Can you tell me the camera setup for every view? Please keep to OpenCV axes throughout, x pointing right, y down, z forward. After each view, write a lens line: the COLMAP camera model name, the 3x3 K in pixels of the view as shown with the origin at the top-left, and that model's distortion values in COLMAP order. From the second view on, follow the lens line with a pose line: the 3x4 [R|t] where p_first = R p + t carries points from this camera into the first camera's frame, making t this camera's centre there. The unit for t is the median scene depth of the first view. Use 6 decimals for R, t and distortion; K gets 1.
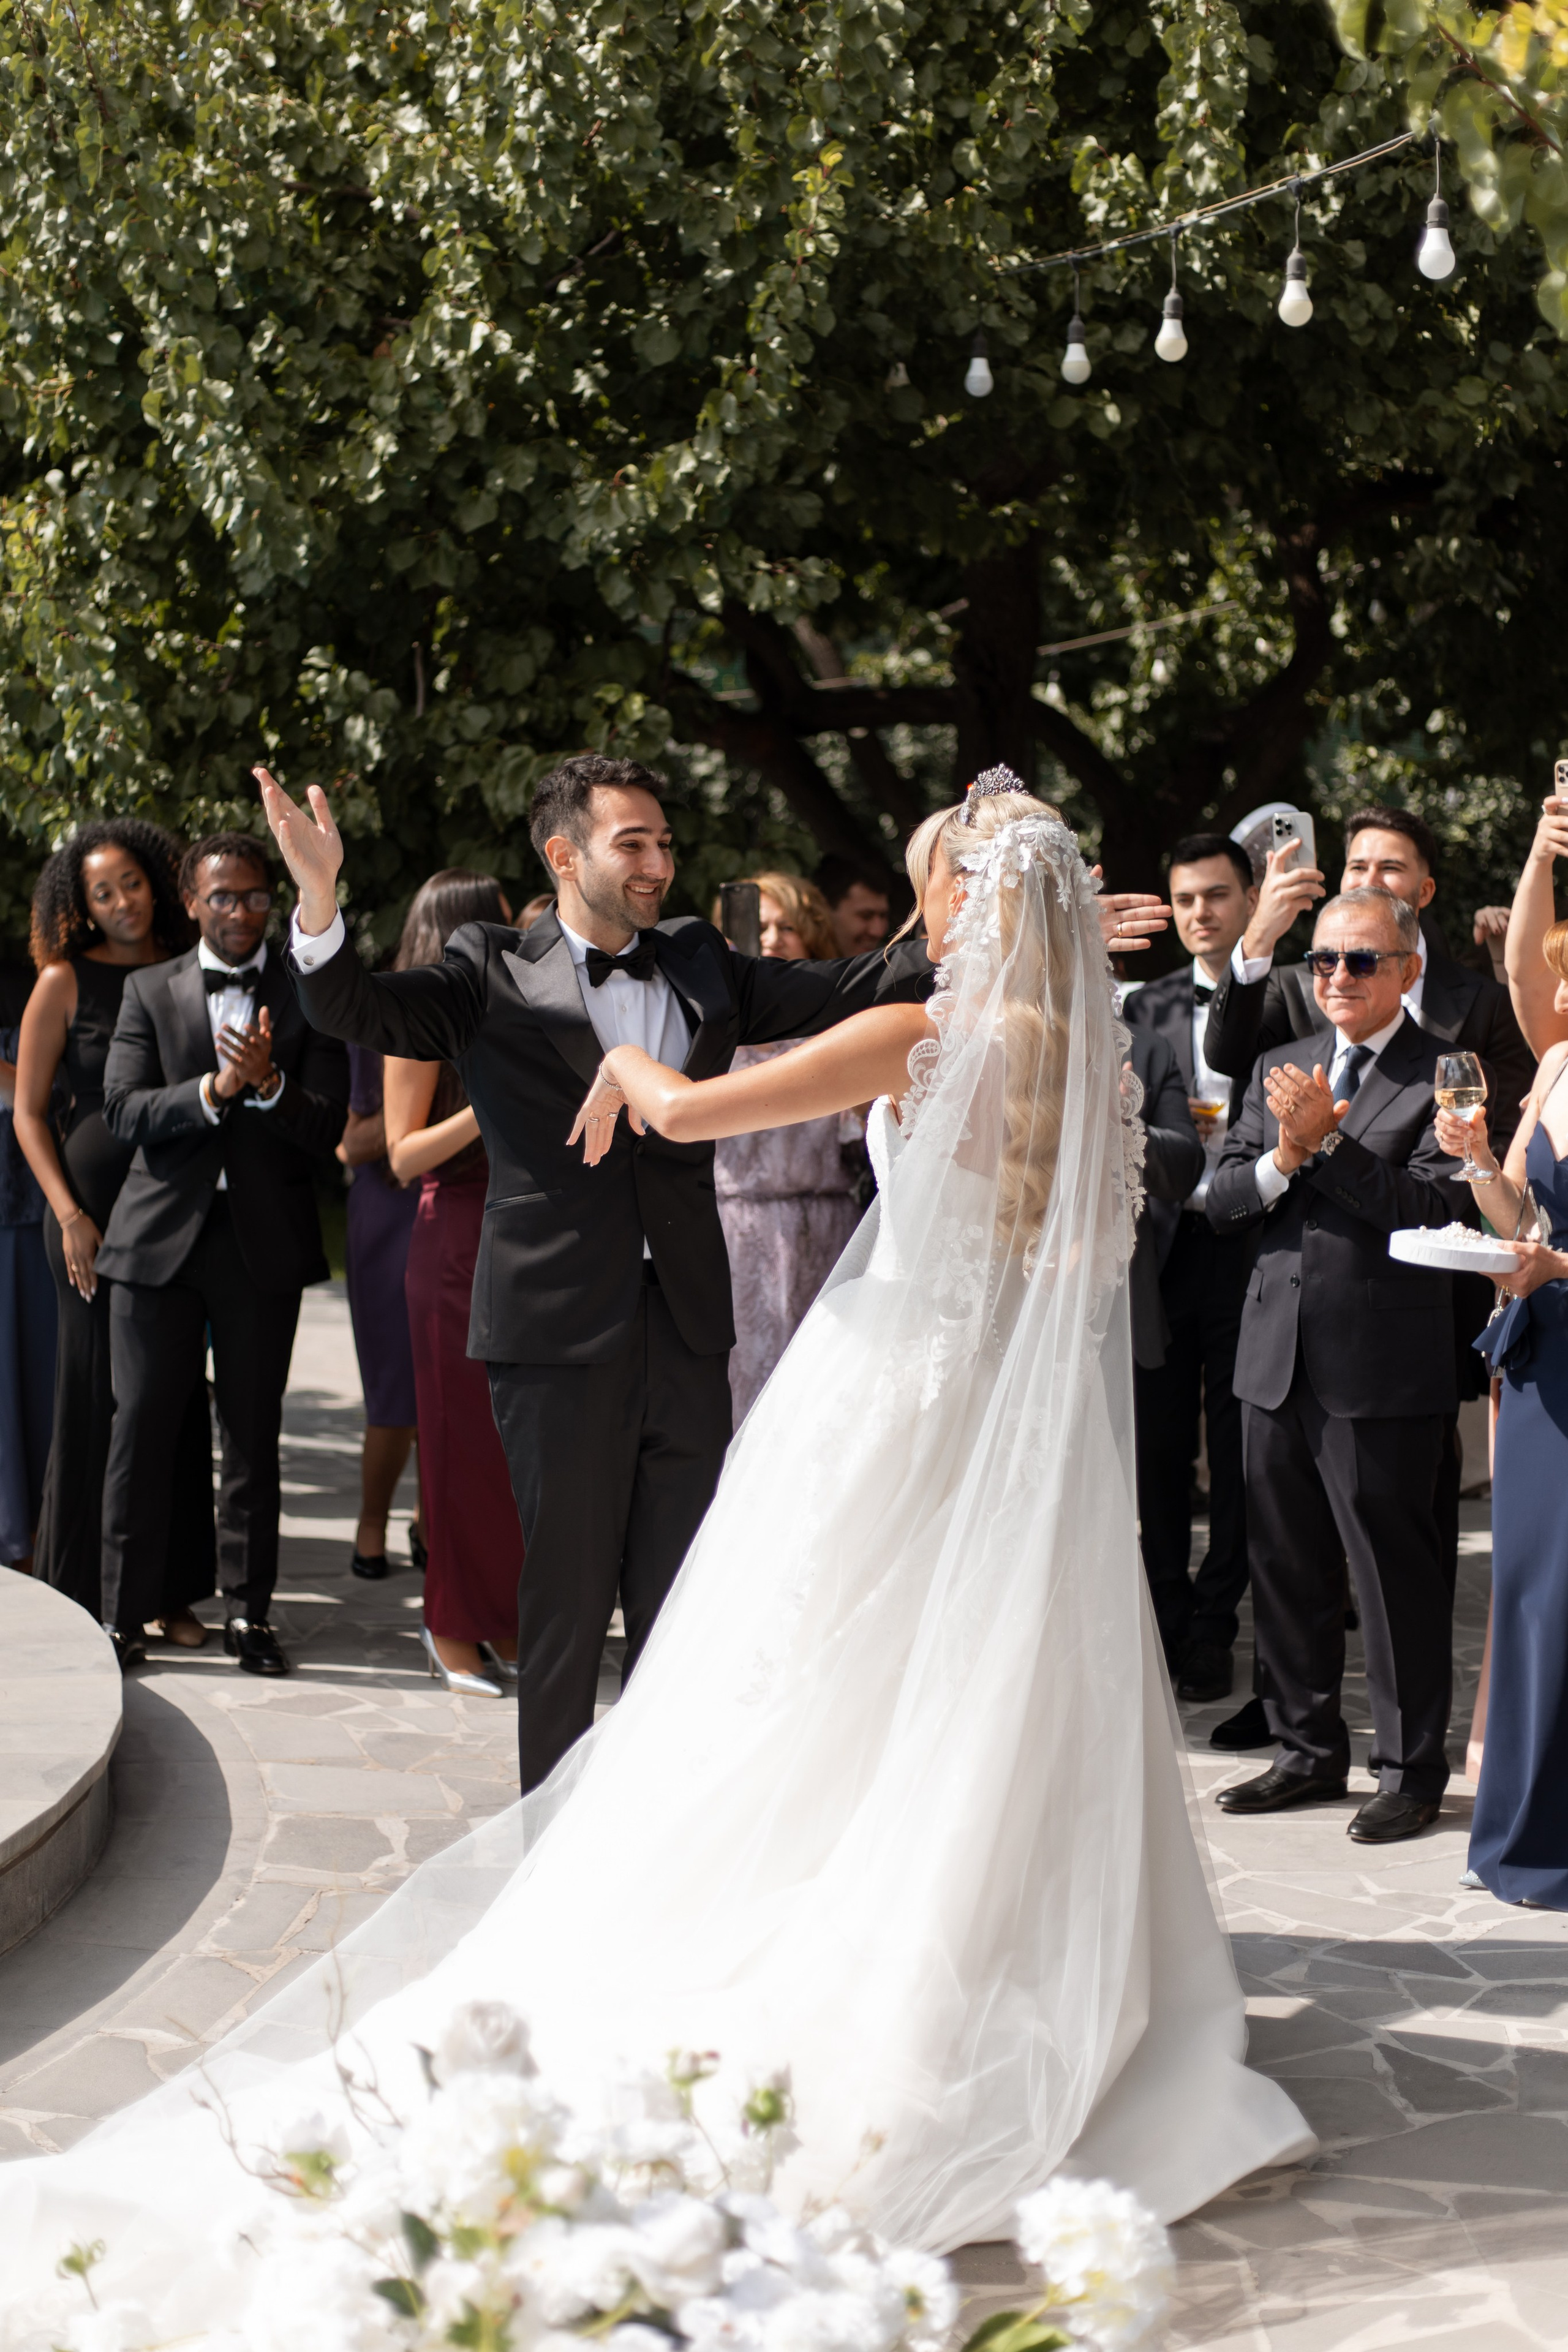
lens RADIAL K [[3357.3, 0, 784.0], [0, 3357.3, 1176.0], [0, 0, 1]] dist [0.032148, -0.065982]
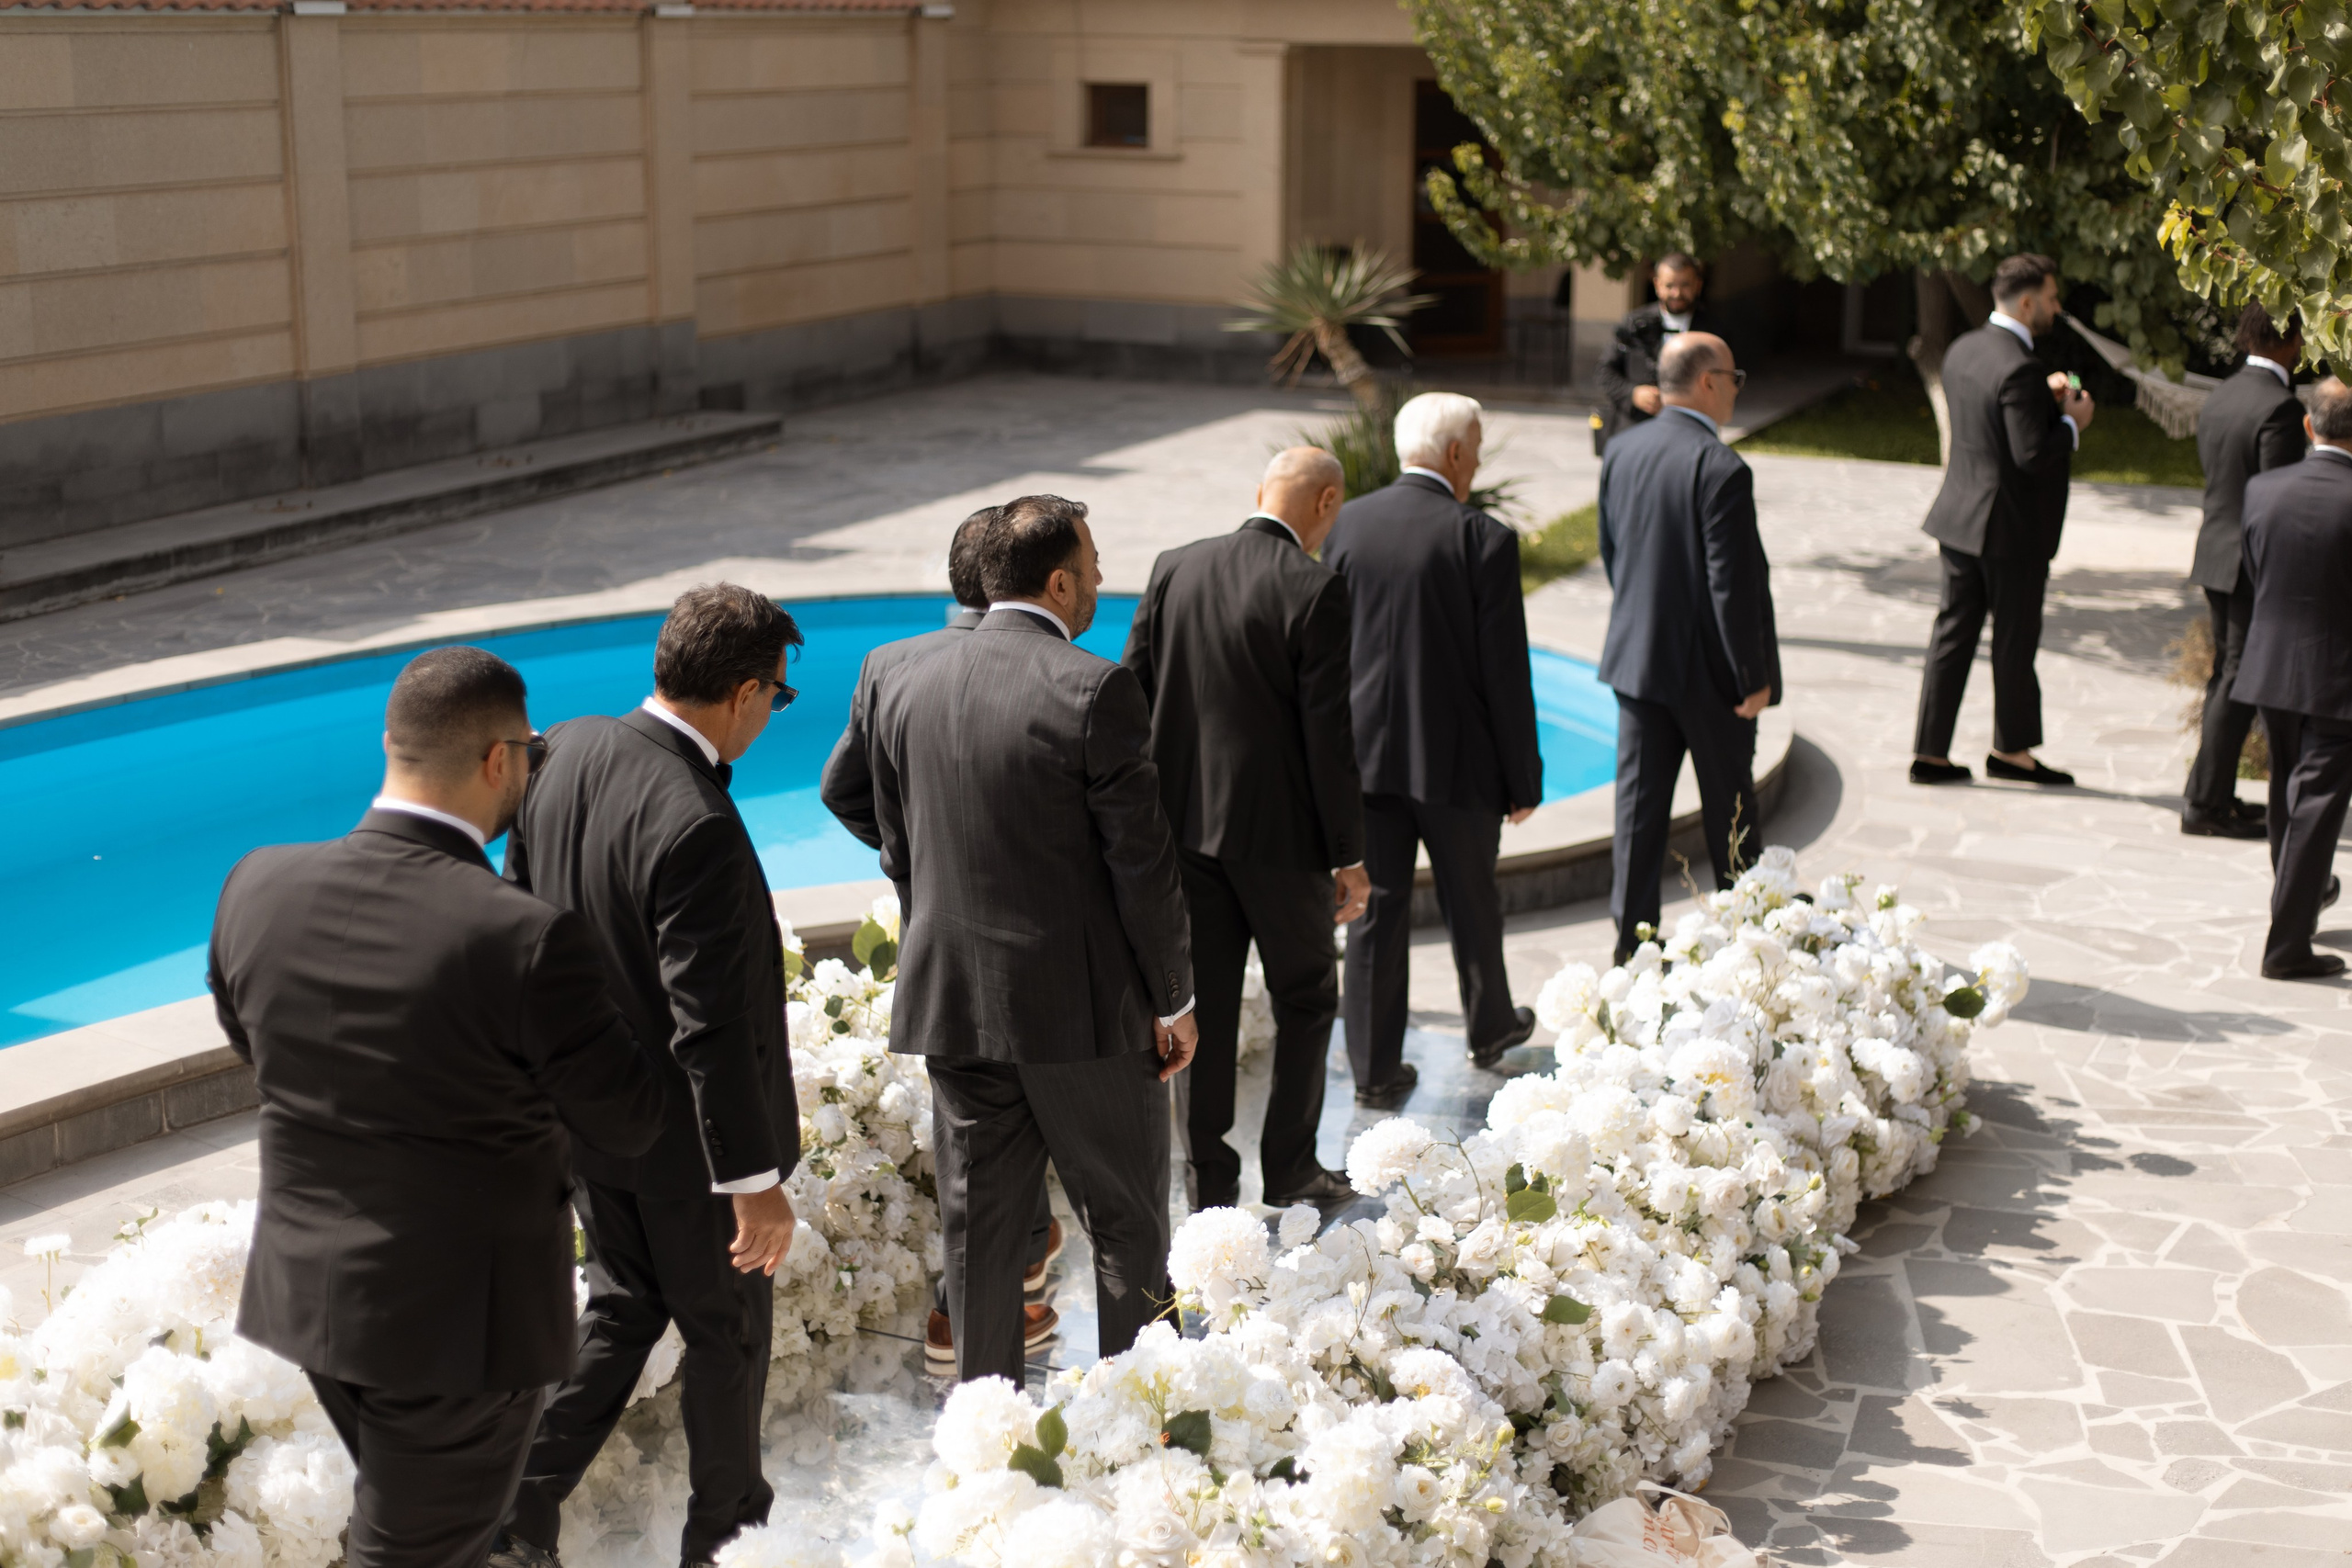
lens RADIAL K [[3357.0, 0, 1176.0], [0, 3357.0, 784.0], [0, 0, 1]] dist [0.032148, -0.065982]
pose [[0.888772, 0.086549, -0.450104, 0.273904], [-0.020551, 0.988548, 0.149504, -0.083265], [0.457888, -0.123625, 0.880372, -0.645943]]
